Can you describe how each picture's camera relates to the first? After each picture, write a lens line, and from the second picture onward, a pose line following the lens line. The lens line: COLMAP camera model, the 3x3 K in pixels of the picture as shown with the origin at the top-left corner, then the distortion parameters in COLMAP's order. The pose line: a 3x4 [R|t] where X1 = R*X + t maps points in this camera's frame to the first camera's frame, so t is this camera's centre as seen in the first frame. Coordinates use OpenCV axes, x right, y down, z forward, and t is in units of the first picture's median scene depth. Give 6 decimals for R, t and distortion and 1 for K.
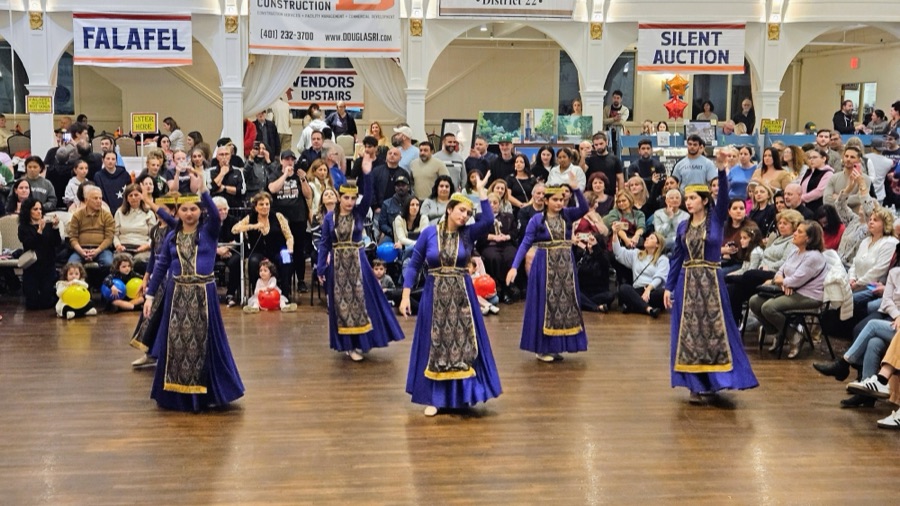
lens RADIAL K [[1133.6, 0, 443.2], [0, 1133.6, 253.4], [0, 0, 1]] dist [0.061157, 0.000000]
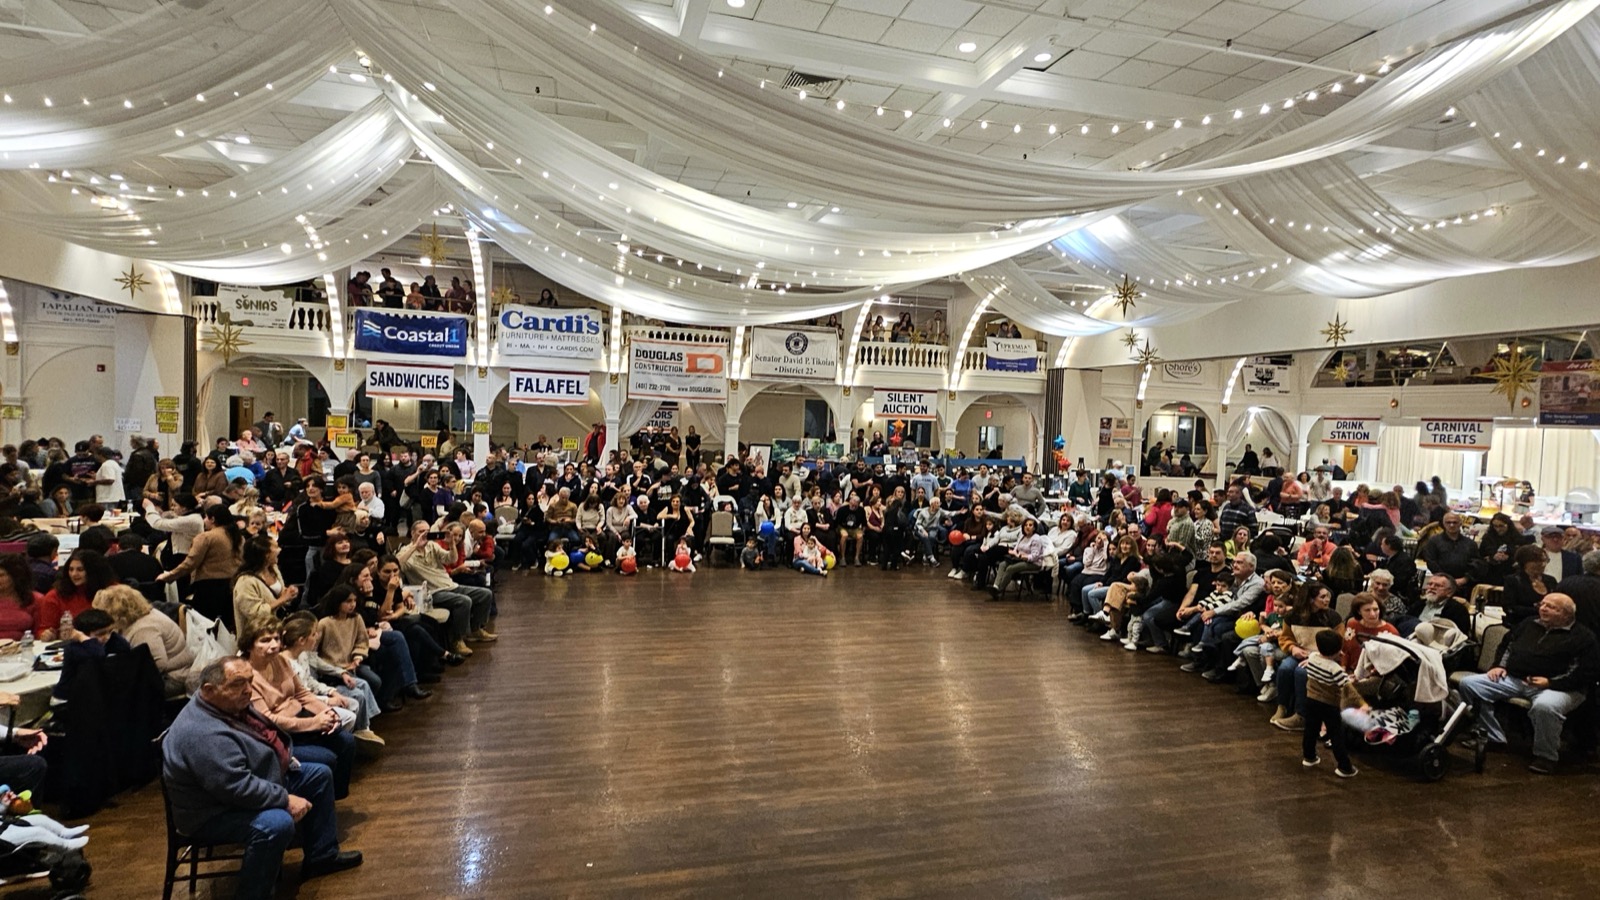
lens RADIAL K [[780.7, 0, 782.6], [0, 780.7, 454.5], [0, 0, 1]] dist [-0.003360, -0.001274]
pose [[0.987596, 0.022753, 0.155357, -0.126597], [-0.008699, 0.995854, -0.090544, -0.008172], [-0.156773, 0.088070, 0.983700, -0.050121]]
